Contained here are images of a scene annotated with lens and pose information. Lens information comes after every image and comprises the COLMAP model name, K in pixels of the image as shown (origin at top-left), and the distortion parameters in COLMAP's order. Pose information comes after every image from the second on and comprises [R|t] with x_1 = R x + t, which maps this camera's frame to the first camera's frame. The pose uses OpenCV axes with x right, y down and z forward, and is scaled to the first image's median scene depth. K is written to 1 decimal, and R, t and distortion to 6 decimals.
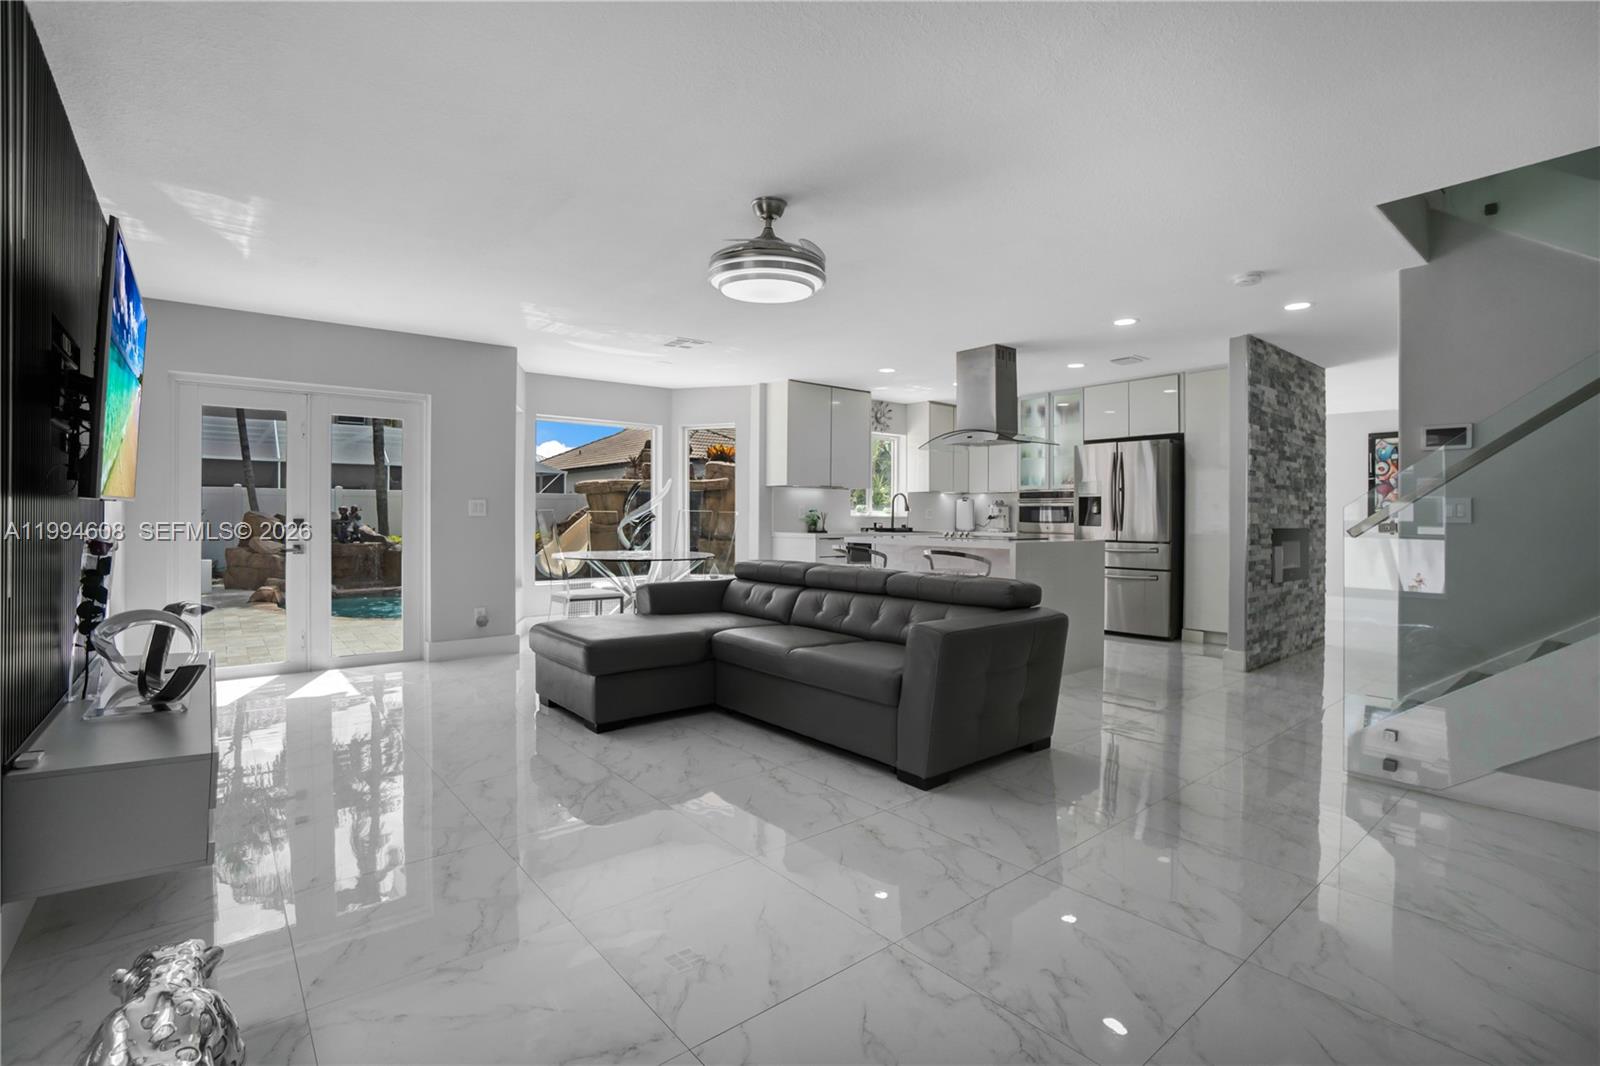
lens RADIAL K [[722.6, 0, 796.7], [0, 722.6, 508.3], [0, 0, 1]] dist [-0.060261, 0.021472]
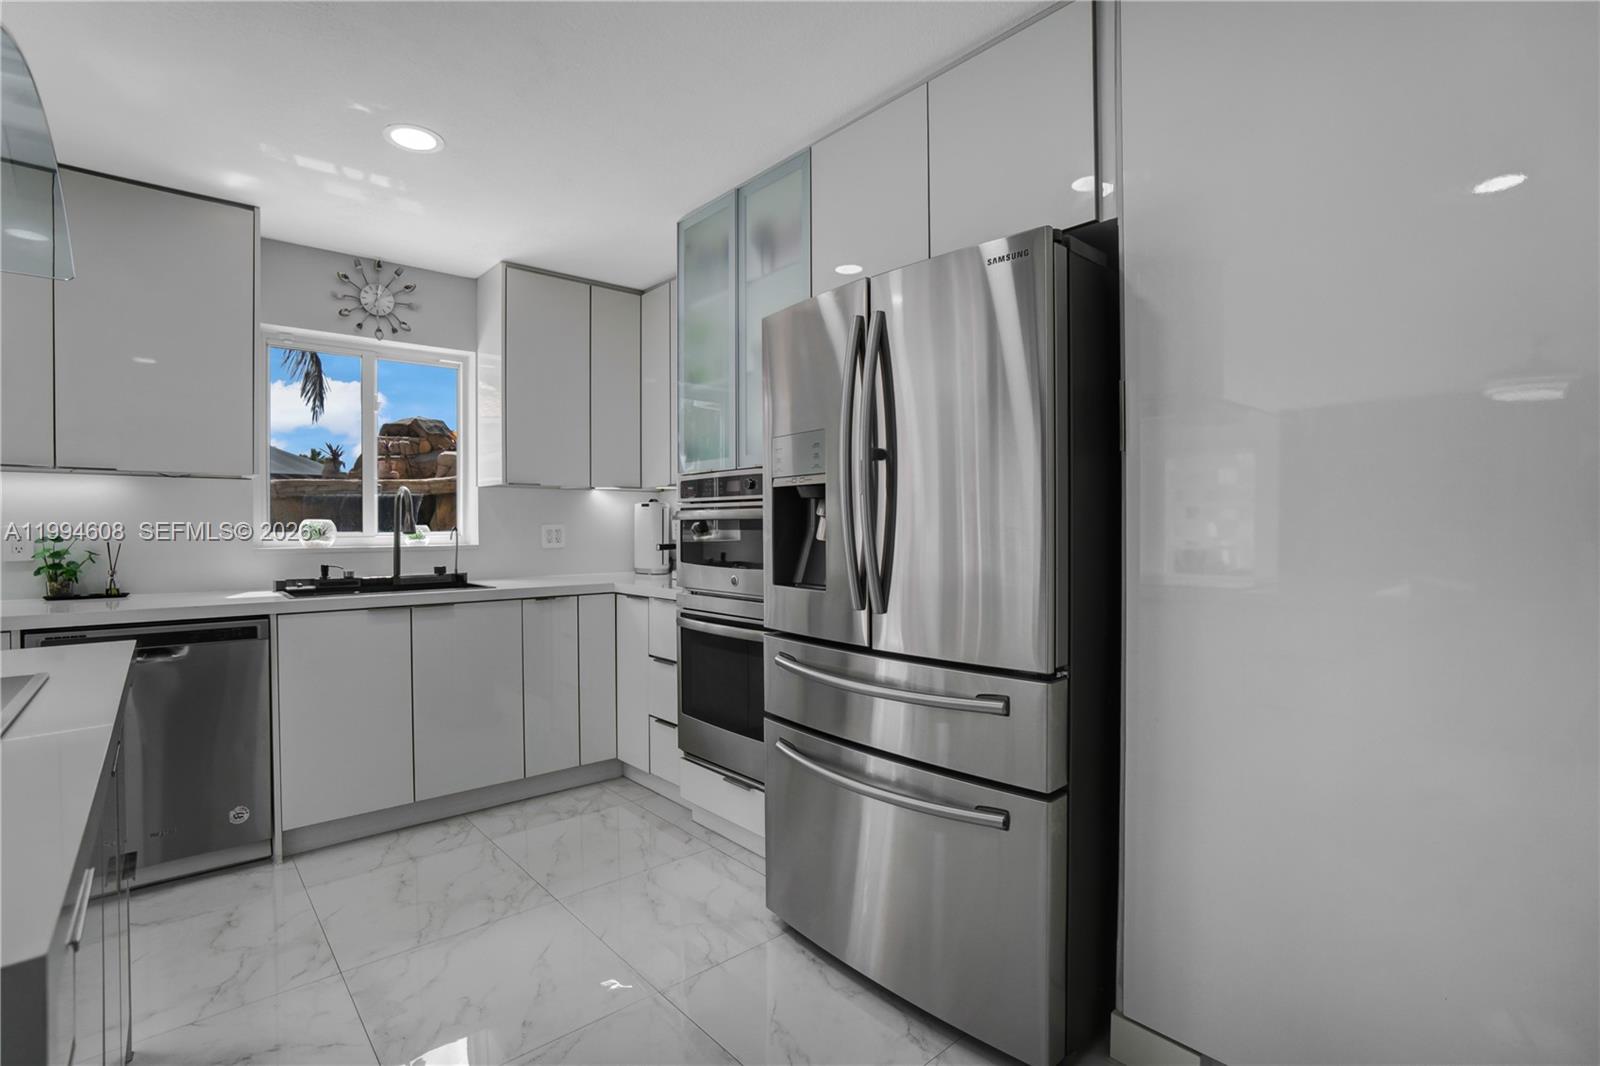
lens RADIAL K [[725.9, 0, 800.0], [0, 725.9, 533.0], [0, 0, 1]] dist [-0.054954, 0.021849]
pose [[0.998963, -0.012315, 0.043823, 0.439560], [0.011251, 0.999638, 0.024441, -0.004808], [-0.044108, -0.023923, 0.998740, 0.784111]]
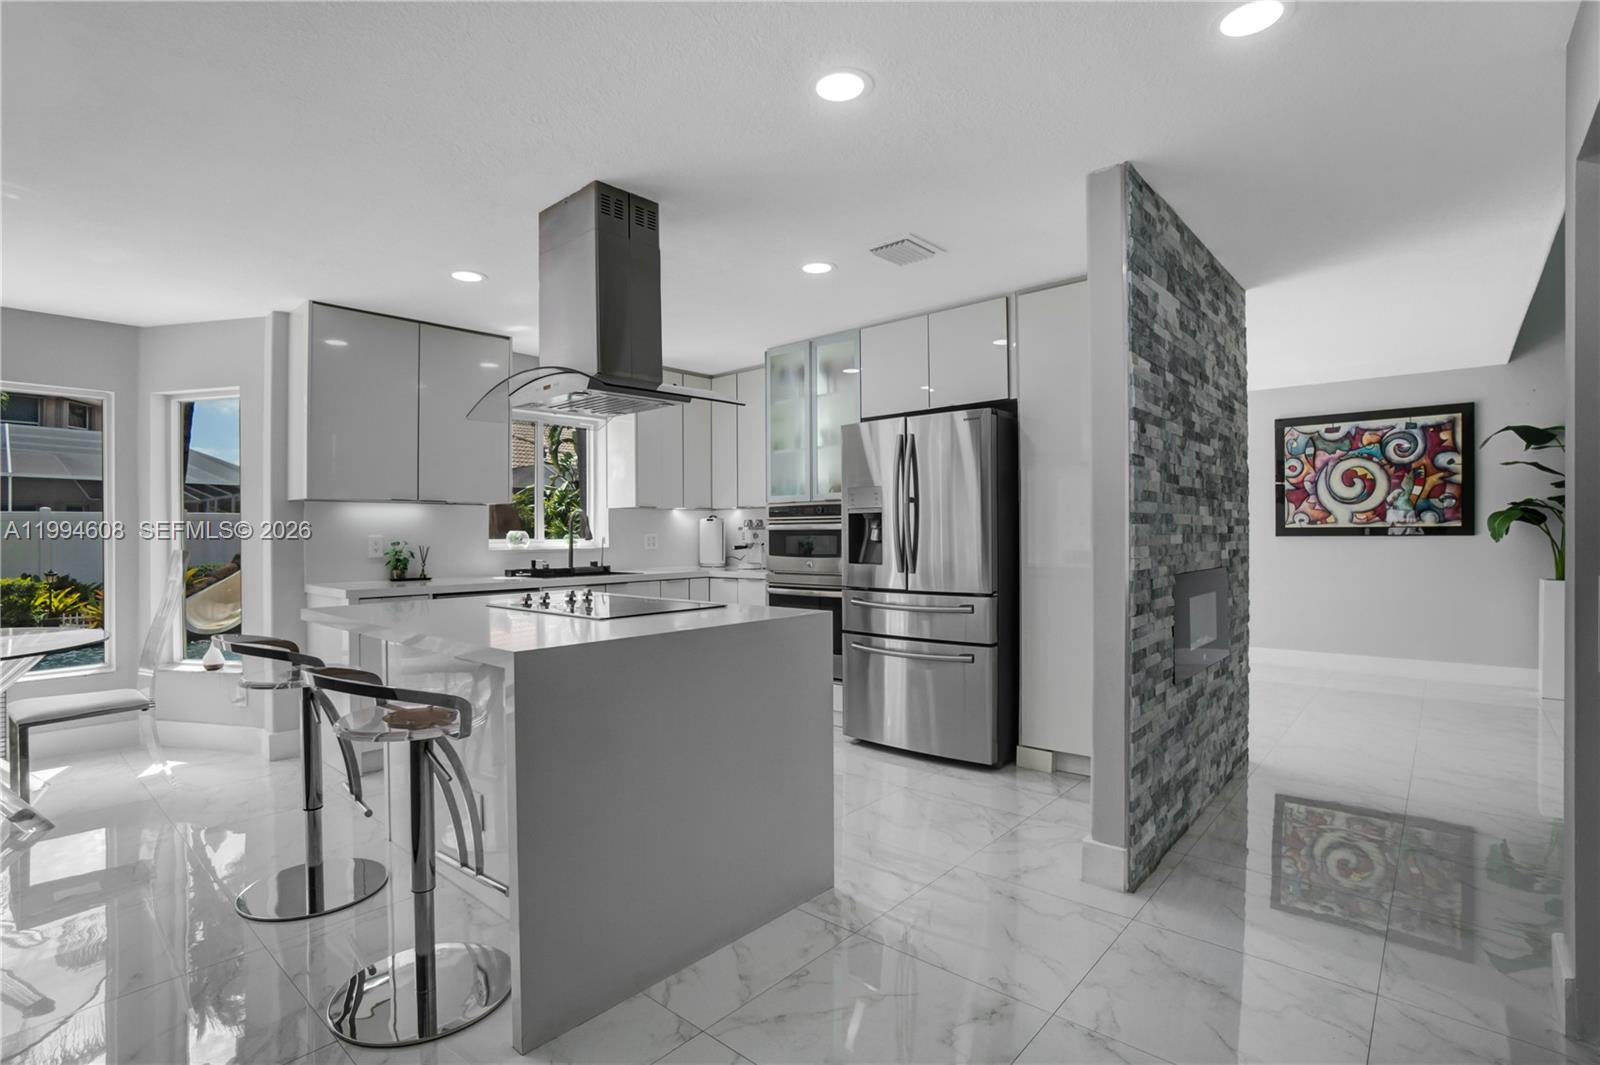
lens RADIAL K [[725.9, 0, 800.0], [0, 725.9, 532.5], [0, 0, 1]] dist [-0.054954, 0.021849]
pose [[0.987794, -0.016612, 0.154877, 0.299521], [0.014574, 0.999792, 0.014286, -0.010787], [-0.155082, -0.011855, 0.987830, 0.484351]]
